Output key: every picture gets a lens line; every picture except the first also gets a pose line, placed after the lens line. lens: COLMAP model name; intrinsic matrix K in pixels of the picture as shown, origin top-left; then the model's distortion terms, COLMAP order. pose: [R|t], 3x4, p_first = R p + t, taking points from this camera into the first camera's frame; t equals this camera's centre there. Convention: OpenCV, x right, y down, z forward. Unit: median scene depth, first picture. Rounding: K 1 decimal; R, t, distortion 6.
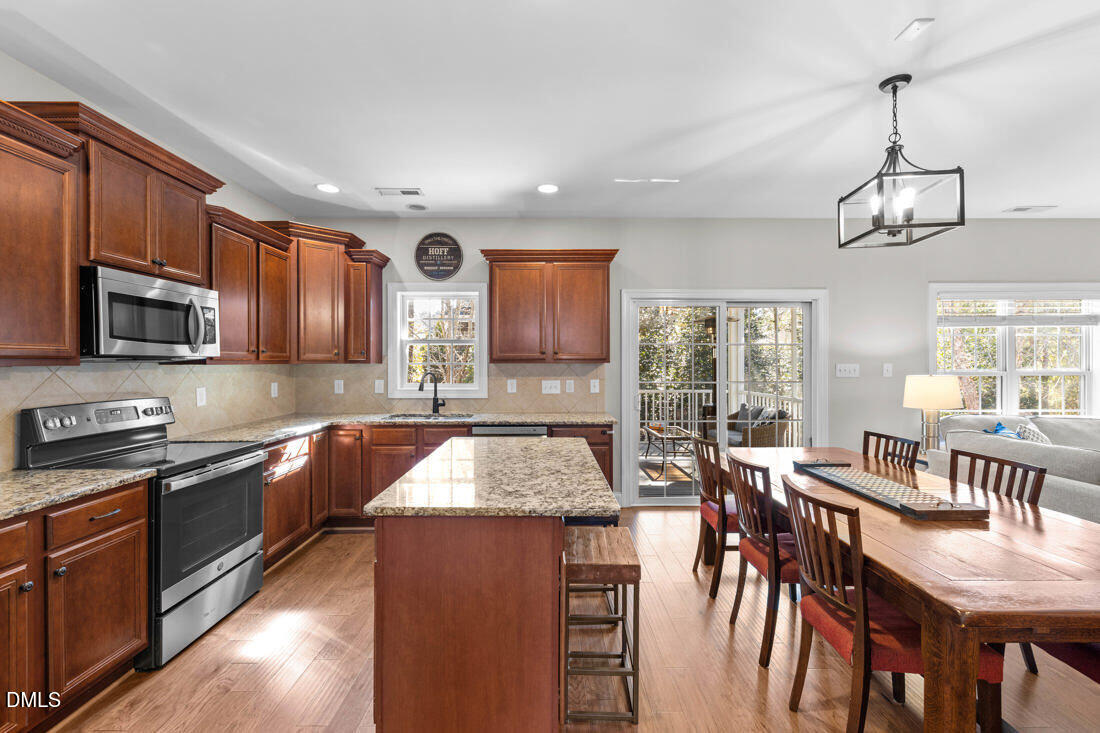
lens RADIAL K [[463.1, 0, 550.8], [0, 463.1, 362.7], [0, 0, 1]] dist [-0.001001, -0.000213]
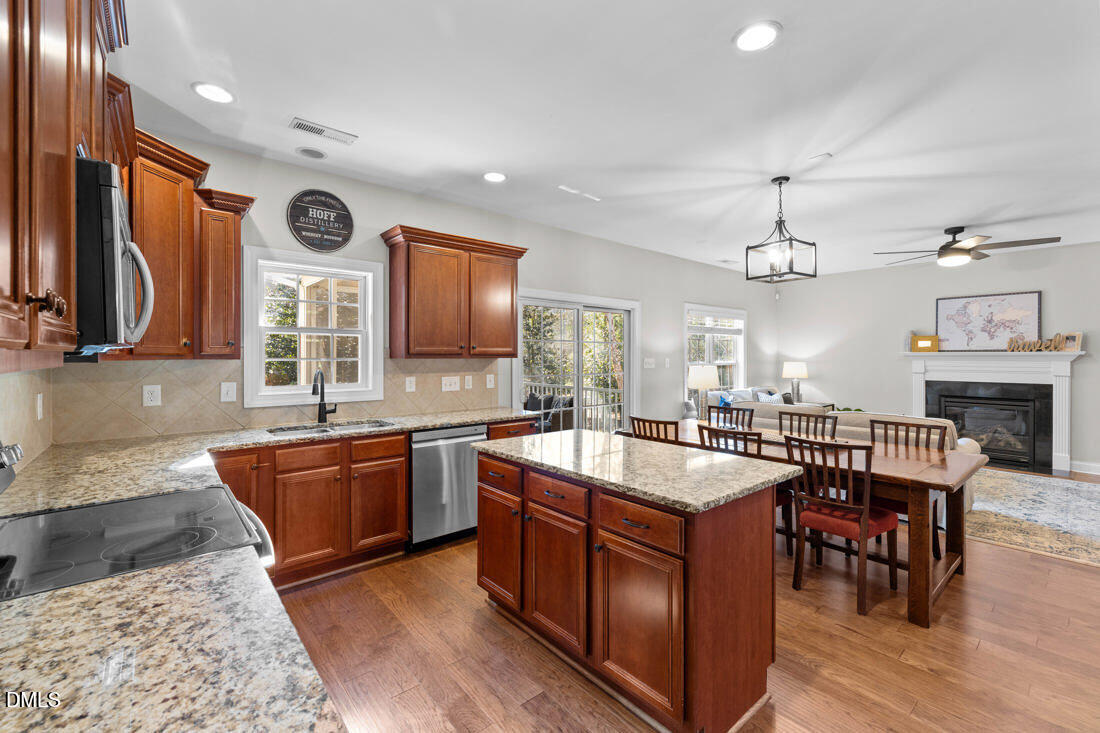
lens RADIAL K [[463.8, 0, 552.2], [0, 463.8, 357.8], [0, 0, 1]] dist [-0.001148, 0.000014]
pose [[0.764544, -0.000745, 0.644571, -0.454529], [-0.000757, 0.999998, 0.002053, -0.001951], [-0.644571, -0.002058, 0.764541, 0.156926]]
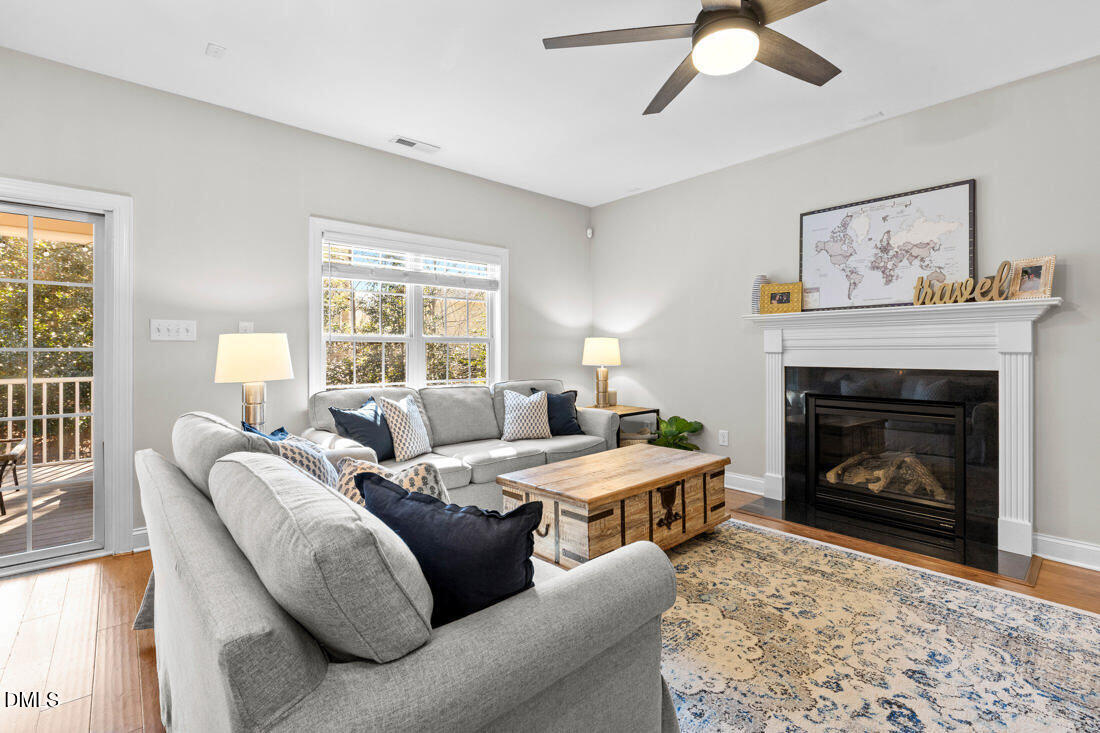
lens RADIAL K [[493.2, 0, 554.6], [0, 493.2, 349.6], [0, 0, 1]] dist [-0.002408, -0.000160]
pose [[0.747666, 0.001928, 0.664072, 0.603640], [0.001443, 0.999989, -0.004528, 0.049295], [-0.664074, 0.004344, 0.747655, 0.146539]]
